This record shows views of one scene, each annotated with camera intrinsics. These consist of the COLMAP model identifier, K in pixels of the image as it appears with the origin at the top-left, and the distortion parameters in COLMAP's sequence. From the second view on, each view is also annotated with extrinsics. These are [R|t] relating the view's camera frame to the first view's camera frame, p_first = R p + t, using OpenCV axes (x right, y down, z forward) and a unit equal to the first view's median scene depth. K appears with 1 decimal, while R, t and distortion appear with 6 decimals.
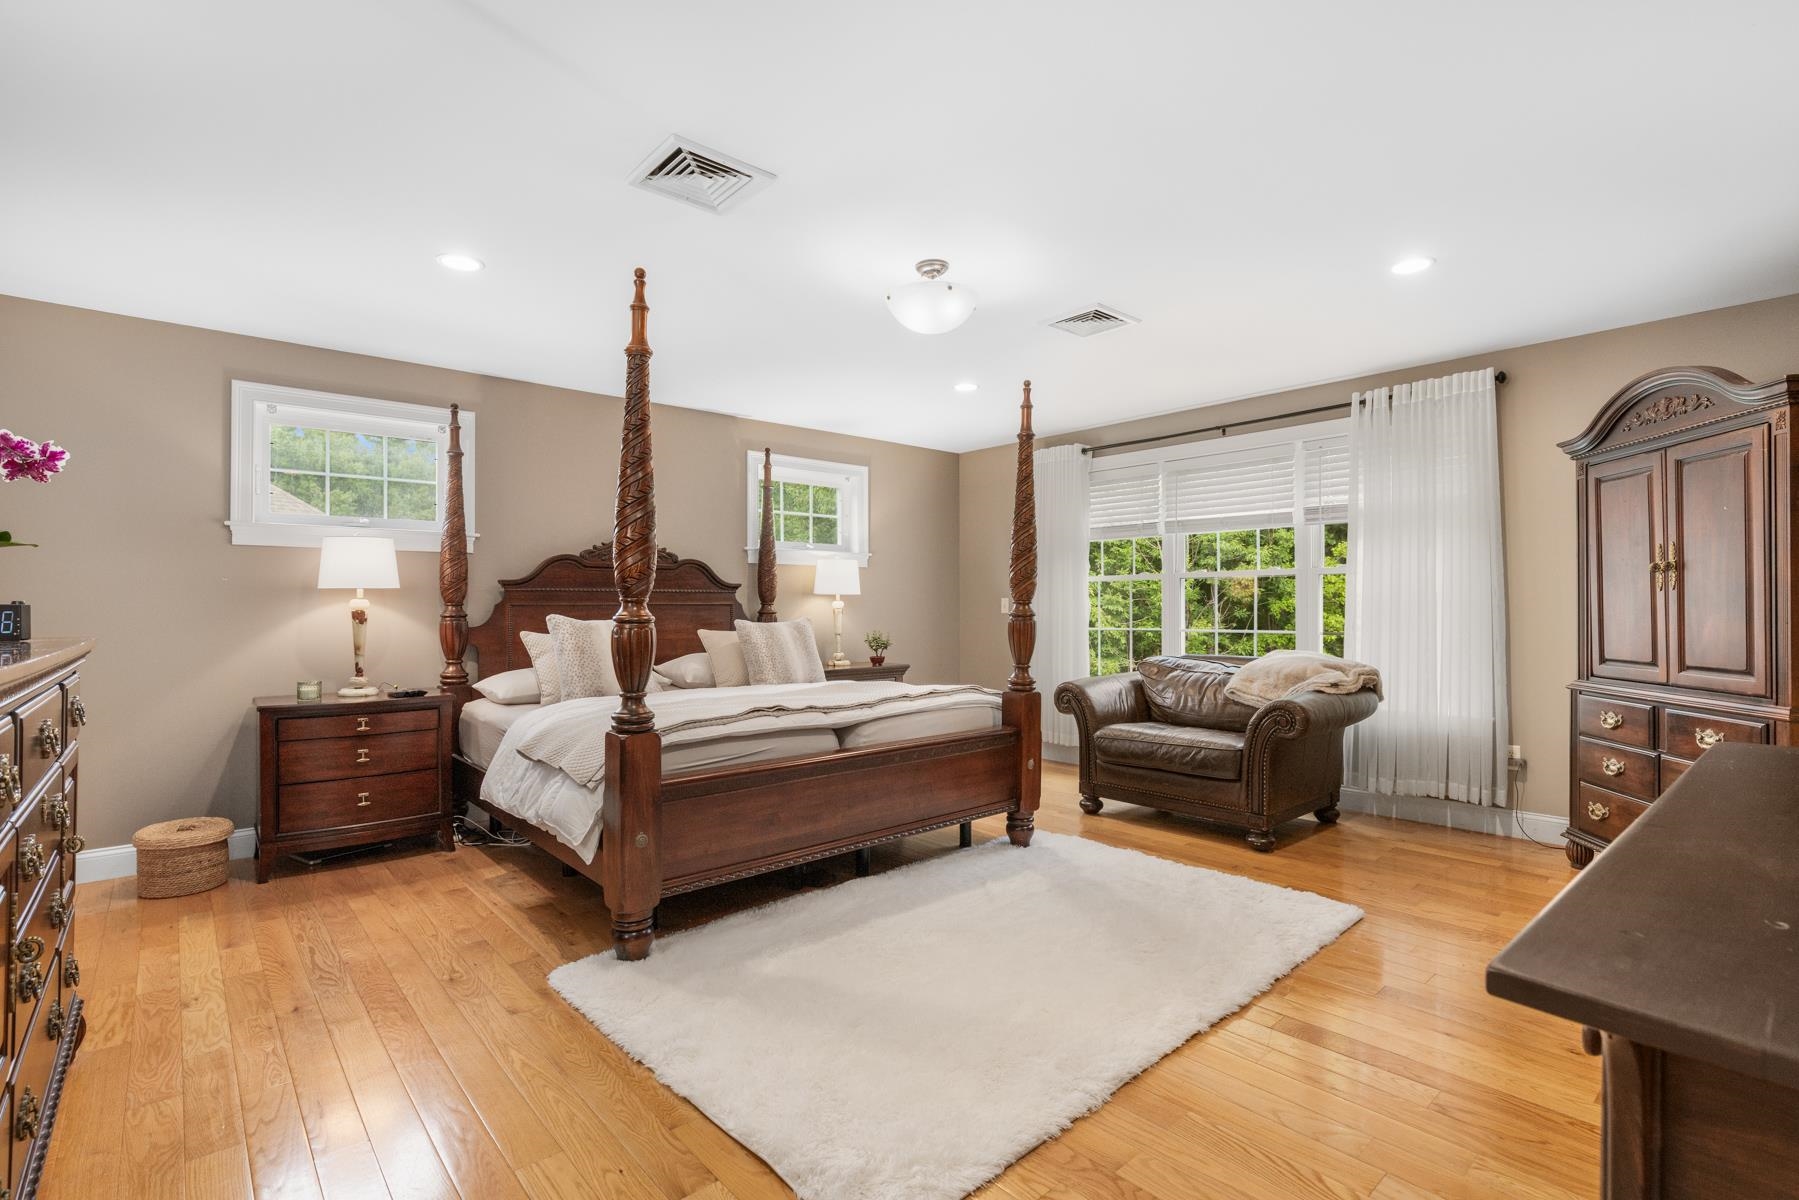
lens RADIAL K [[832.7, 0, 895.5], [0, 832.7, 602.3], [0, 0, 1]] dist [-0.009911, 0.000649]
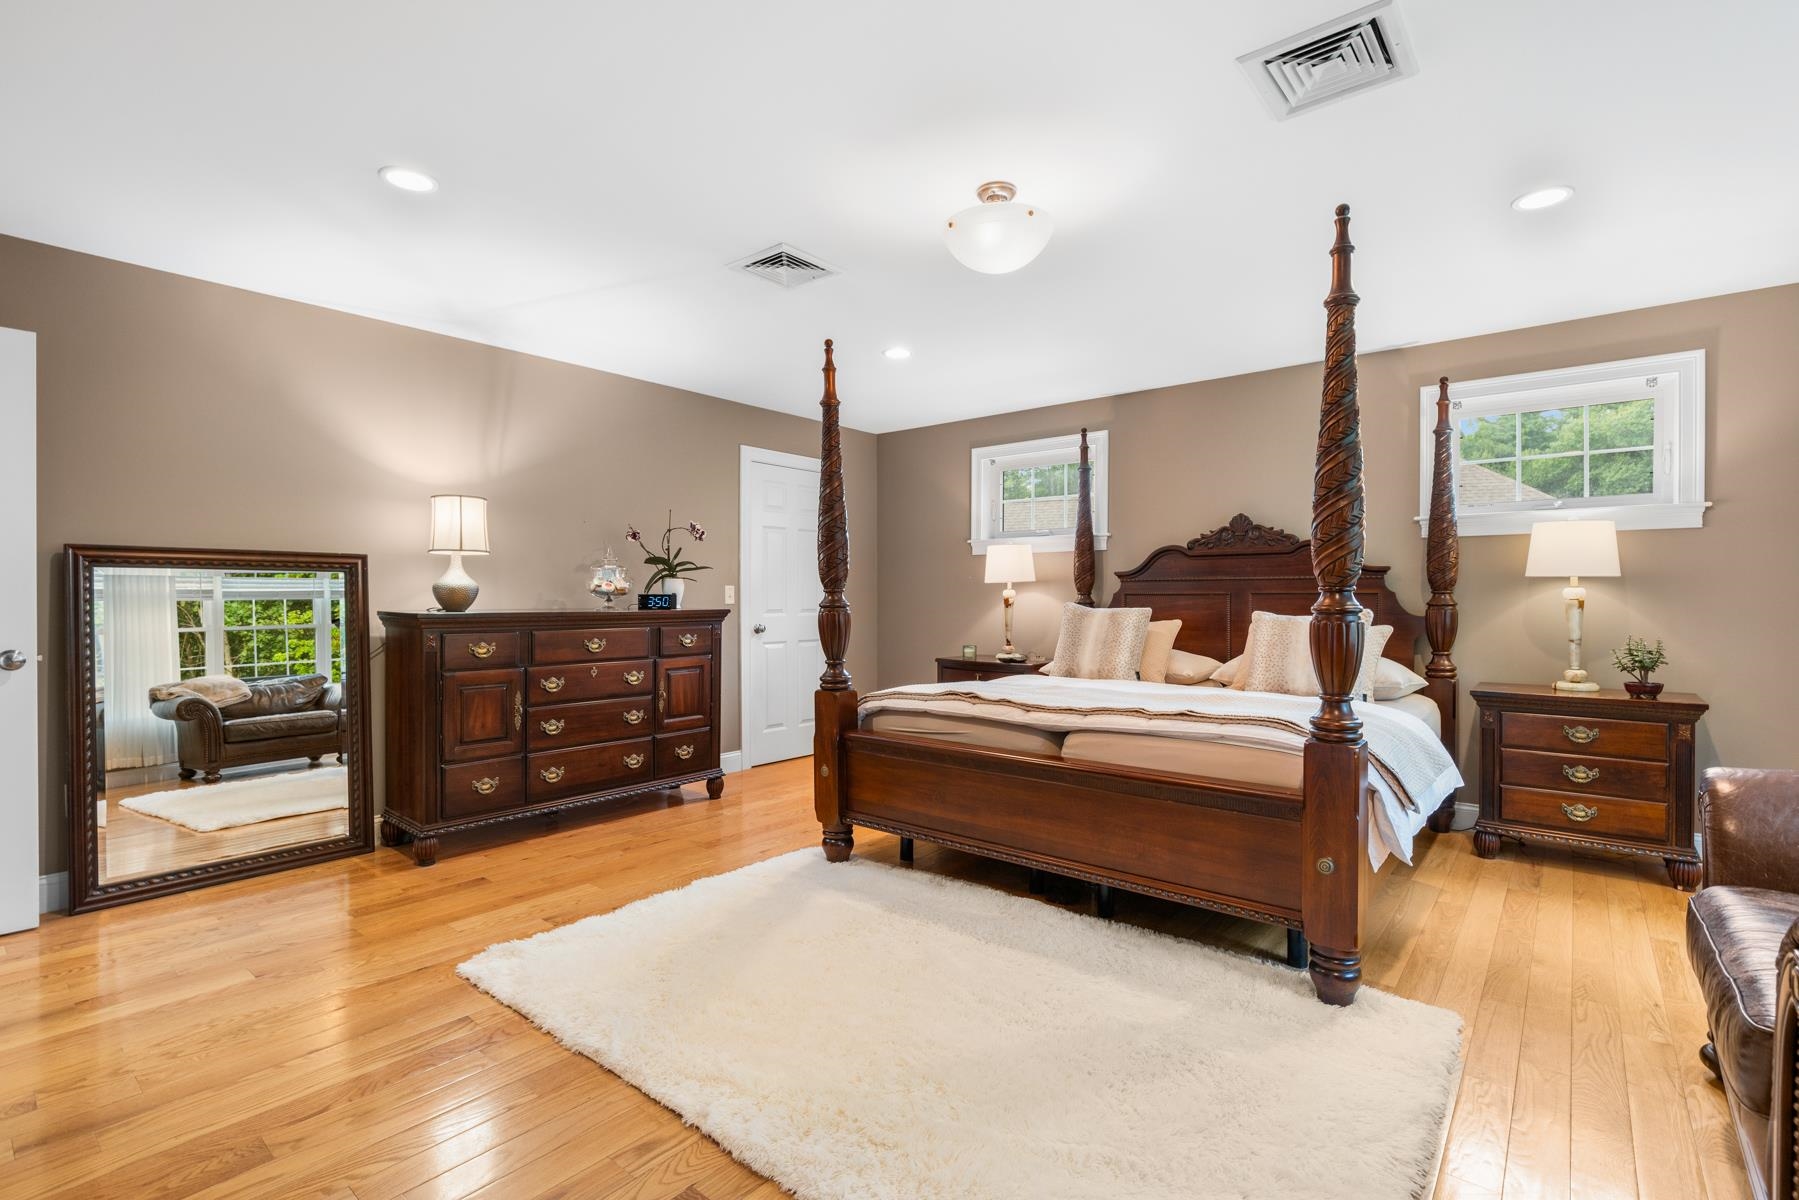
lens RADIAL K [[832.7, 0, 938.0], [0, 832.7, 600.3], [0, 0, 1]] dist [-0.009911, 0.000649]
pose [[0.177017, 0.007459, -0.984180, 0.636927], [0.004409, 0.999955, 0.008371, 0.001463], [0.984198, -0.005822, 0.176976, 0.580785]]
